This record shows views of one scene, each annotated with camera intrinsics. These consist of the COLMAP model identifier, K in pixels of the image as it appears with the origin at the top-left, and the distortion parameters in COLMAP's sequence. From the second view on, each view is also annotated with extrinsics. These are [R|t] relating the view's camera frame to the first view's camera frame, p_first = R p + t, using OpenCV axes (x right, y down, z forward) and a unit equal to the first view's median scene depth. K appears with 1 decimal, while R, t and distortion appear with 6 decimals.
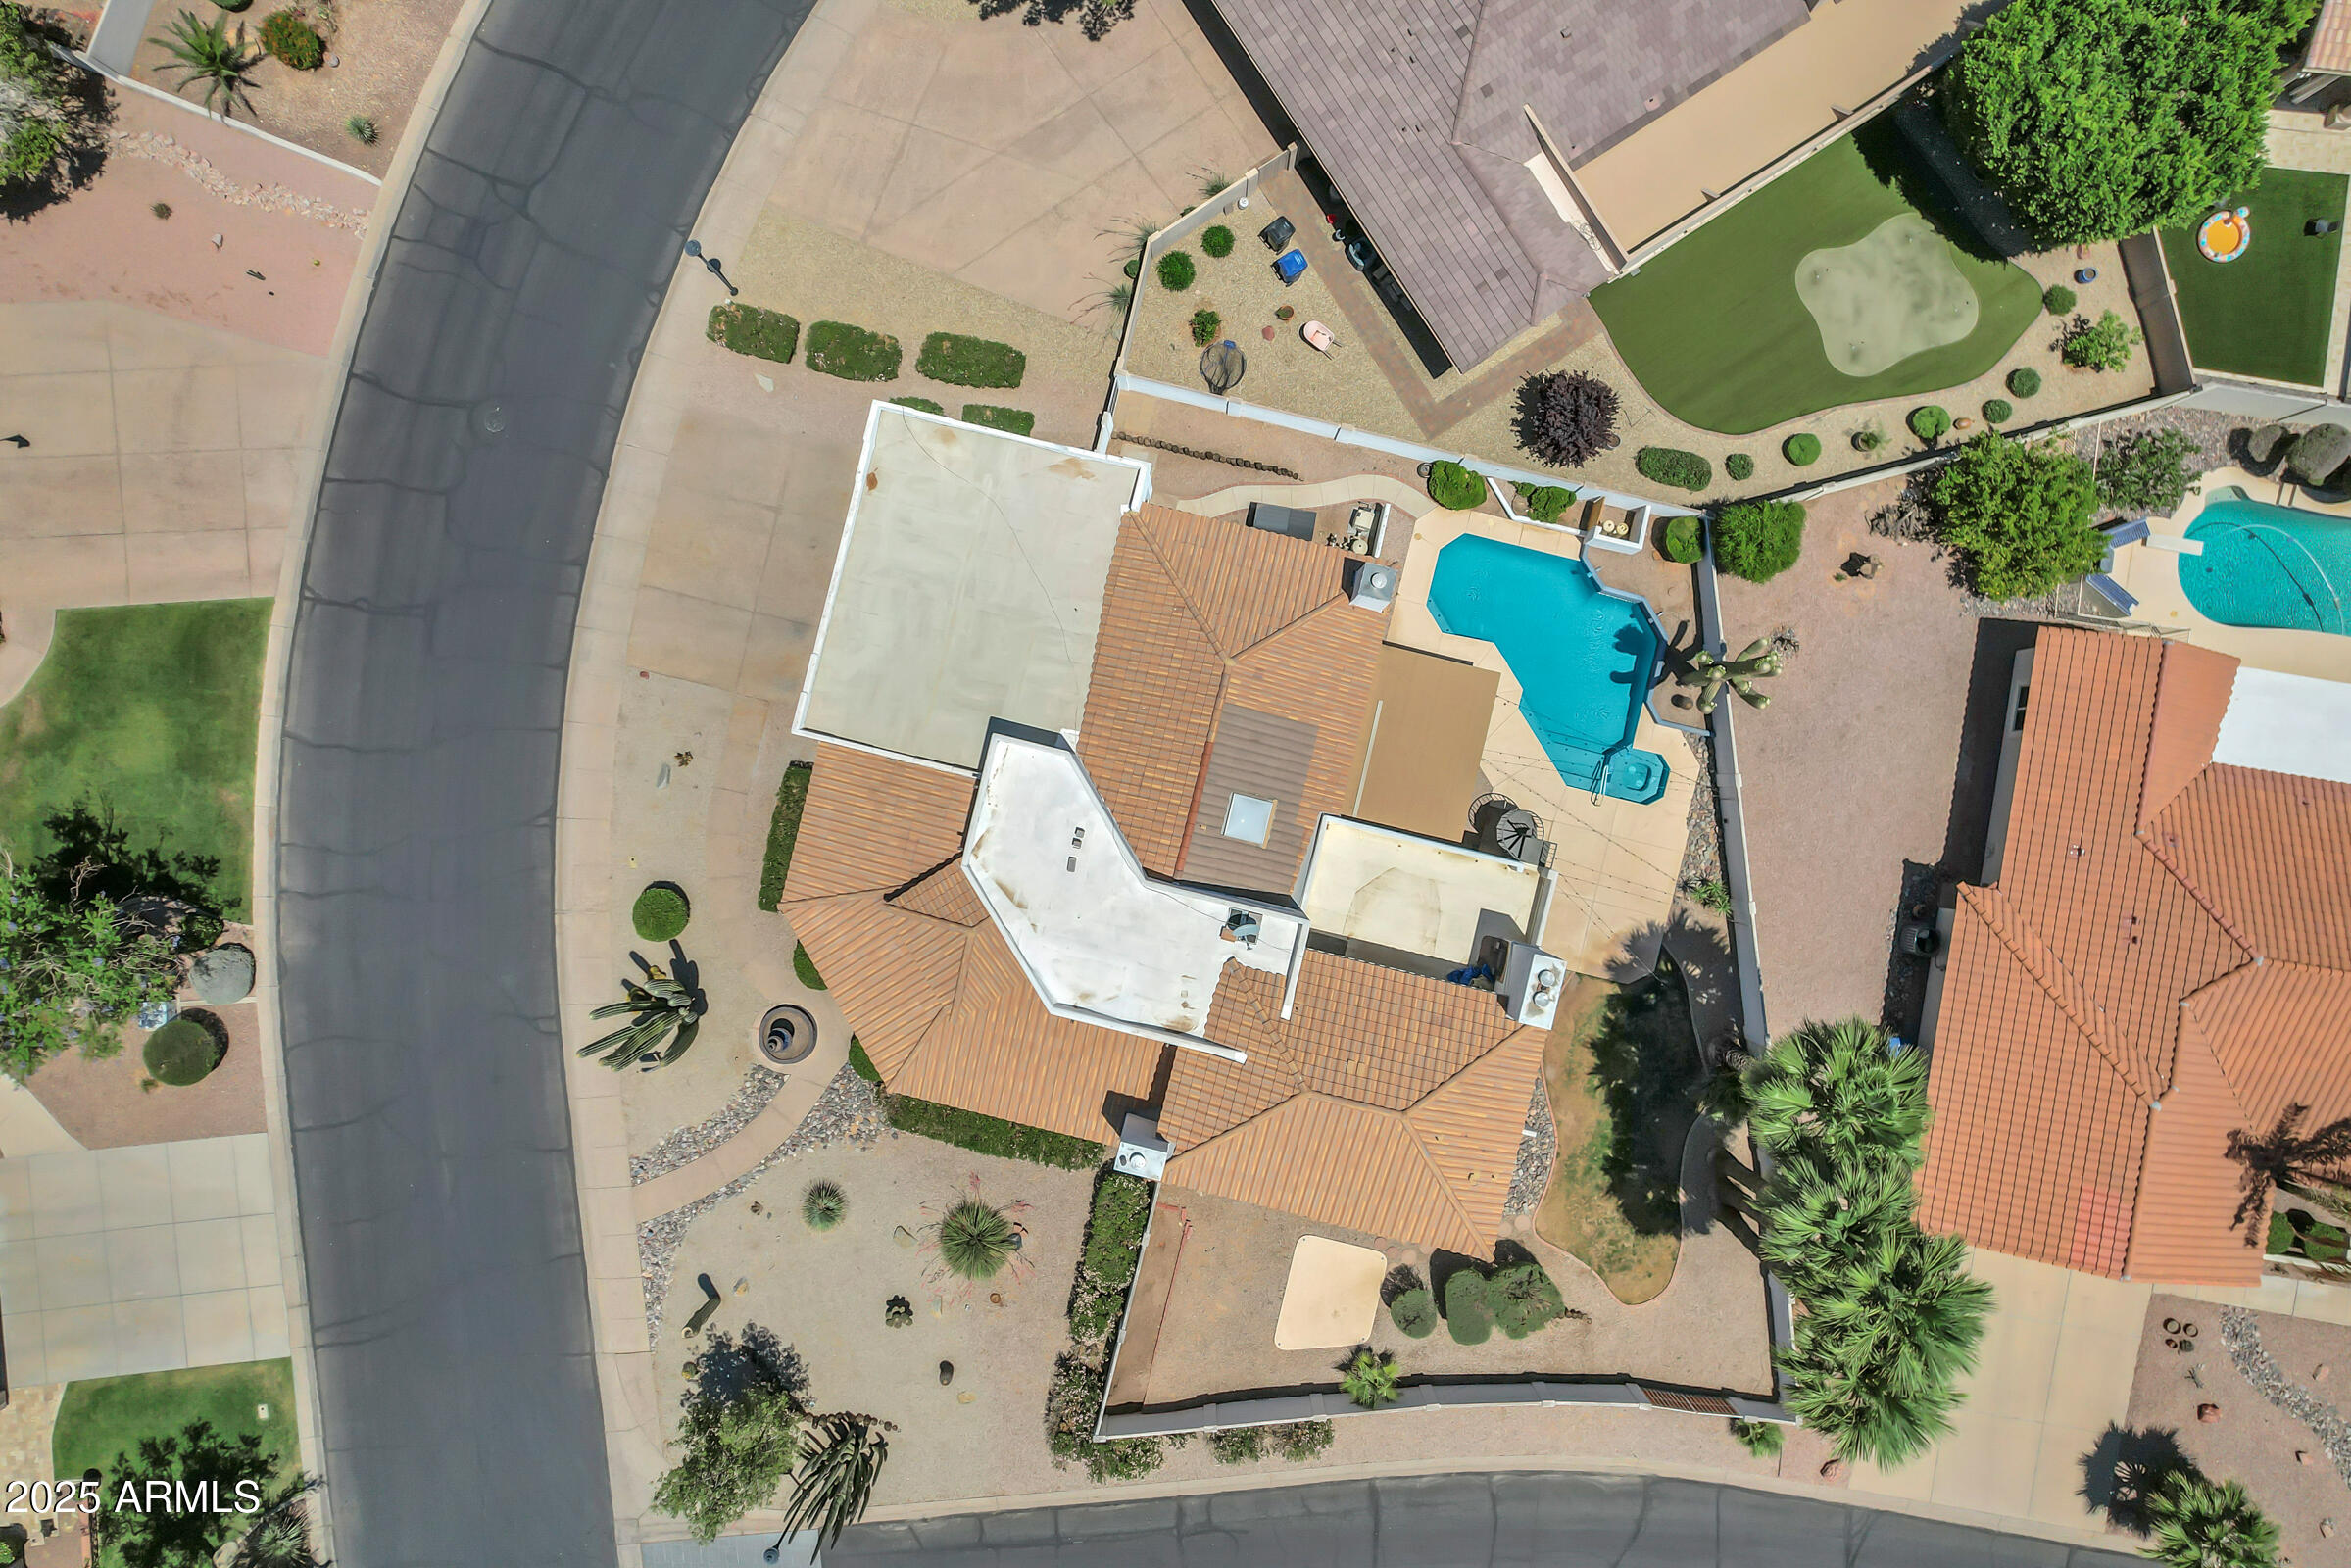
lens RADIAL K [[1533.7, 0, 1174.8], [0, 1533.7, 758.2], [0, 0, 1]] dist [-0.073017, 0.058534]
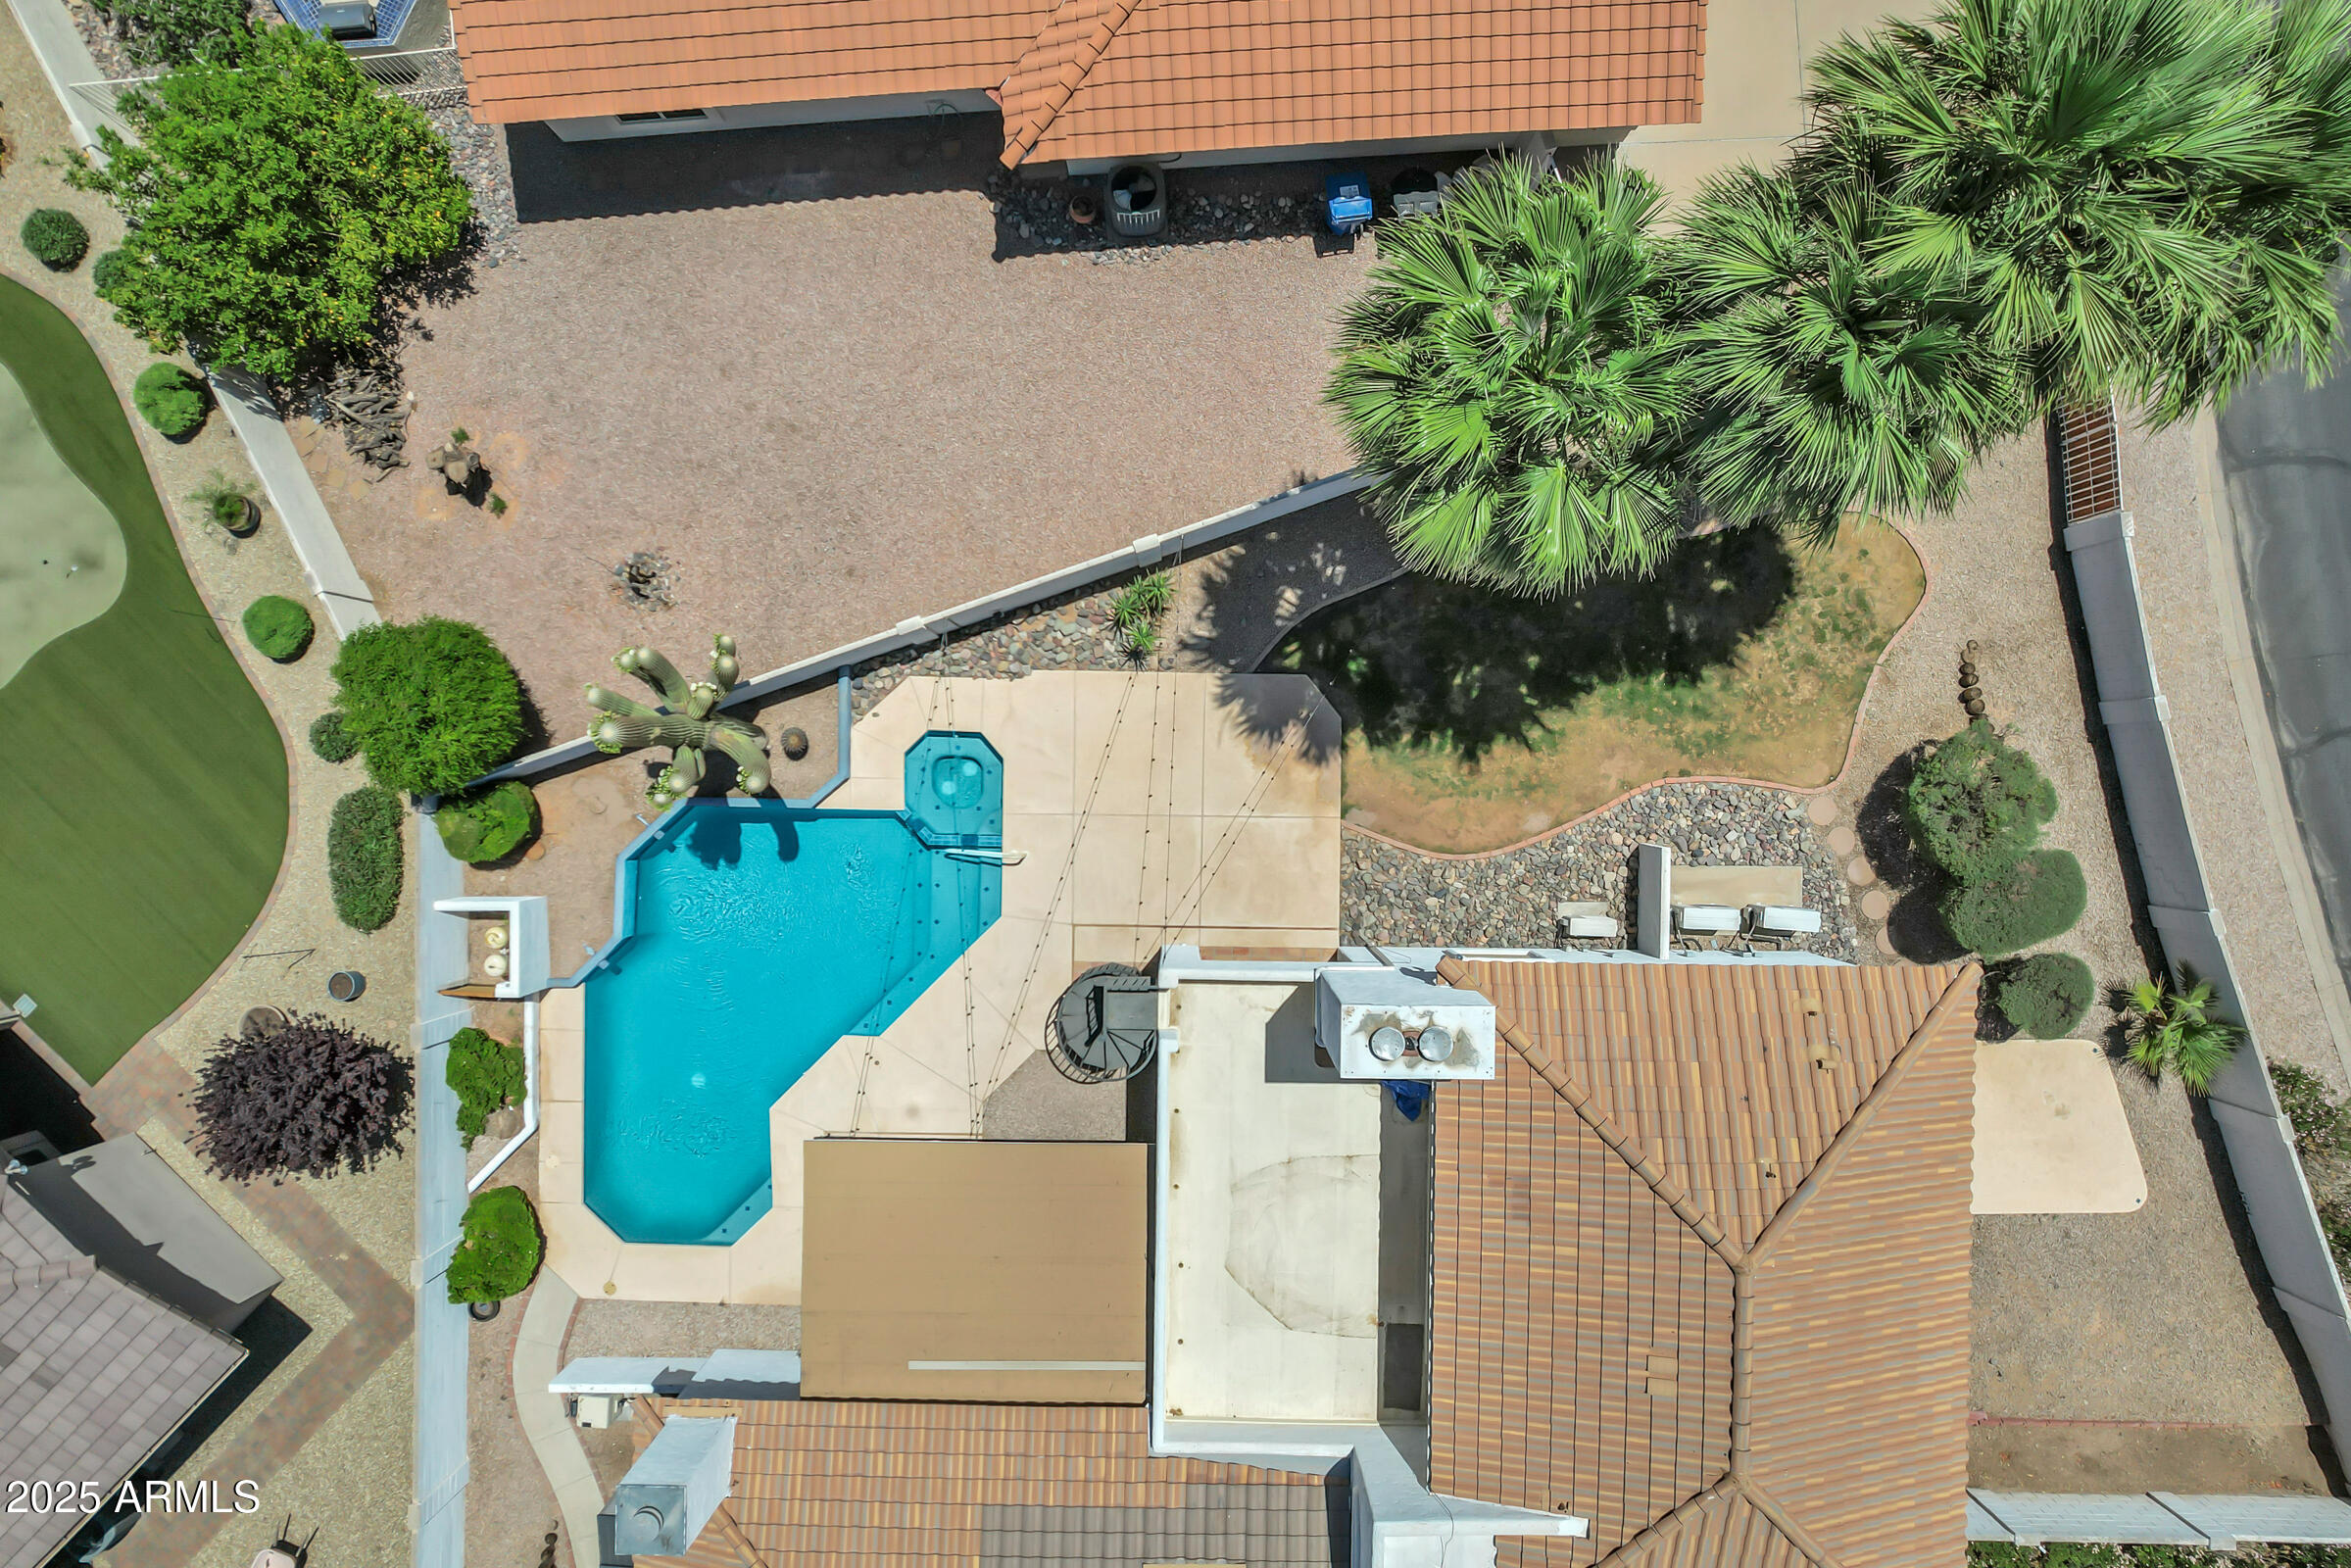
lens RADIAL K [[1533.7, 0, 1174.8], [0, 1533.7, 758.2], [0, 0, 1]] dist [-0.073017, 0.058534]
pose [[-0.221607, -0.974970, 0.018014, 0.289022], [0.975129, -0.221497, 0.007900, 0.085104], [-0.003712, 0.019316, 0.999807, 0.472051]]
